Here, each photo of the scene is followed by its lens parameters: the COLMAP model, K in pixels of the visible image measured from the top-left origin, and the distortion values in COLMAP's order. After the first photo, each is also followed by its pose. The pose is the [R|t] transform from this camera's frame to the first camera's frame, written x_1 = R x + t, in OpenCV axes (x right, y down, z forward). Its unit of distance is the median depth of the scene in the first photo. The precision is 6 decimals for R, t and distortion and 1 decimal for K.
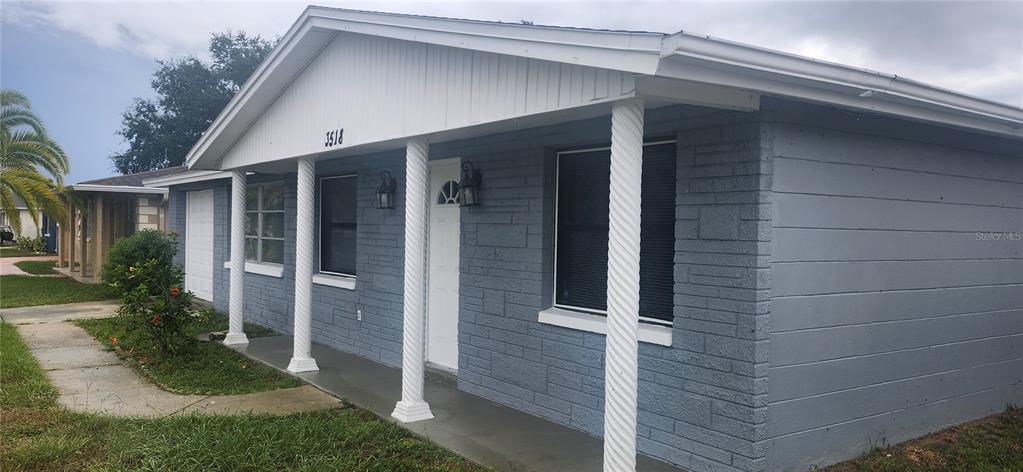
lens RADIAL K [[762.7, 0, 515.0], [0, 762.7, 239.3], [0, 0, 1]] dist [0.045496, -0.013101]
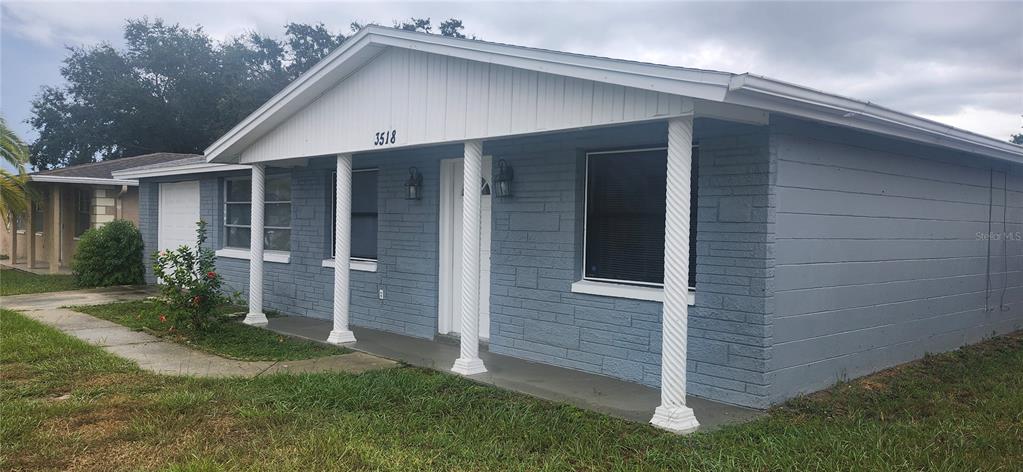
lens RADIAL K [[762.7, 0, 513.1], [0, 762.7, 243.6], [0, 0, 1]] dist [0.045496, -0.013101]
pose [[0.993194, -0.002849, 0.116436, -0.187139], [0.001386, 0.999919, 0.012637, 0.014252], [-0.116462, -0.012390, 0.993118, -0.184496]]
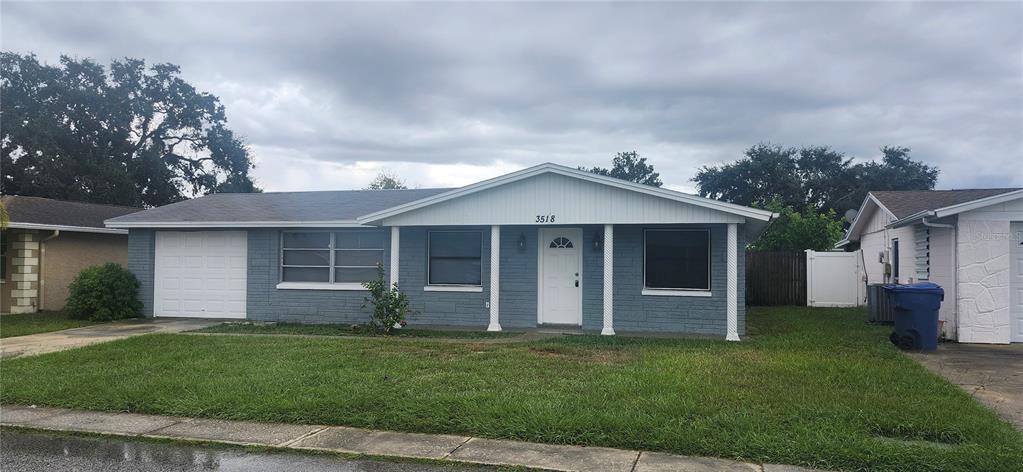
lens RADIAL K [[762.7, 0, 508.6], [0, 762.7, 236.8], [0, 0, 1]] dist [0.045496, -0.013101]
pose [[0.791307, 0.011177, 0.611317, -1.759786], [0.015244, 0.999161, -0.038001, 0.003193], [-0.611229, 0.039390, 0.790473, -0.725511]]
